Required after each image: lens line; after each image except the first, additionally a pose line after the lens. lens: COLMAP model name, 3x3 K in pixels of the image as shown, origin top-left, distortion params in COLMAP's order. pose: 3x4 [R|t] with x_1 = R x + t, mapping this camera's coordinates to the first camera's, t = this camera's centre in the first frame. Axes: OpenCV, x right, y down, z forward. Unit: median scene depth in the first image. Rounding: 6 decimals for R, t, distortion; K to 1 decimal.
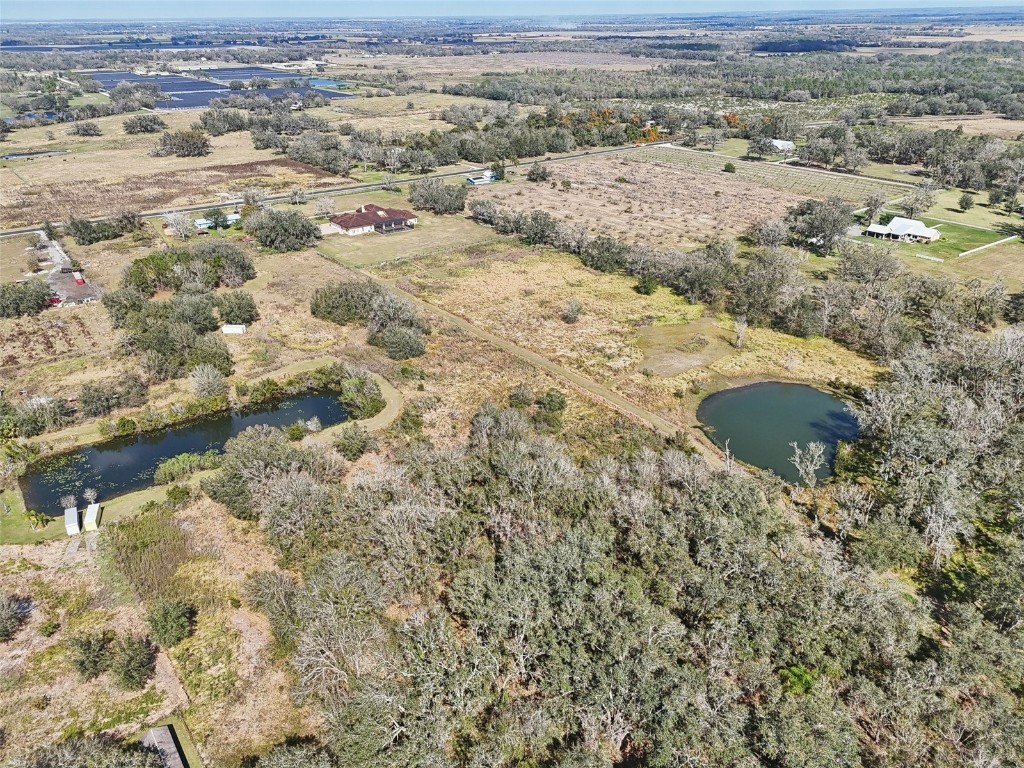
lens RADIAL K [[751.8, 0, 513.3], [0, 751.8, 382.5], [0, 0, 1]] dist [0.079297, -0.072637]
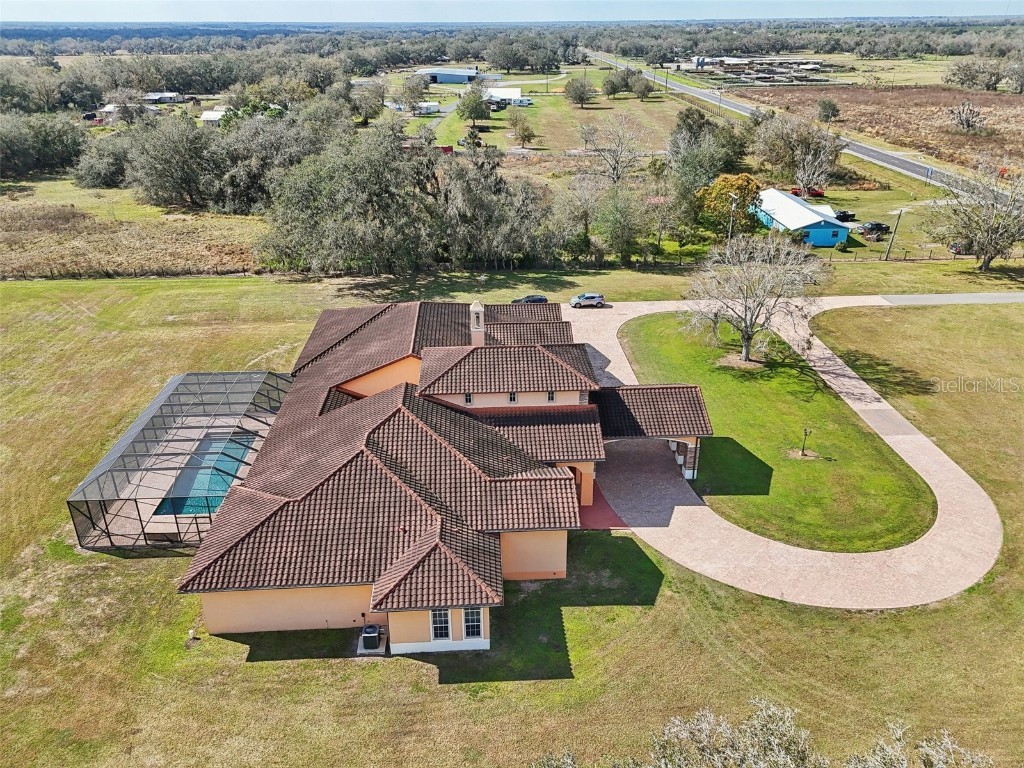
lens RADIAL K [[751.8, 0, 513.3], [0, 751.8, 382.5], [0, 0, 1]] dist [0.079297, -0.072637]
pose [[-0.556231, 0.370001, -0.744114, -0.091151], [-0.353576, 0.704958, 0.614832, -0.324499], [0.752058, 0.605090, -0.261296, 1.085325]]
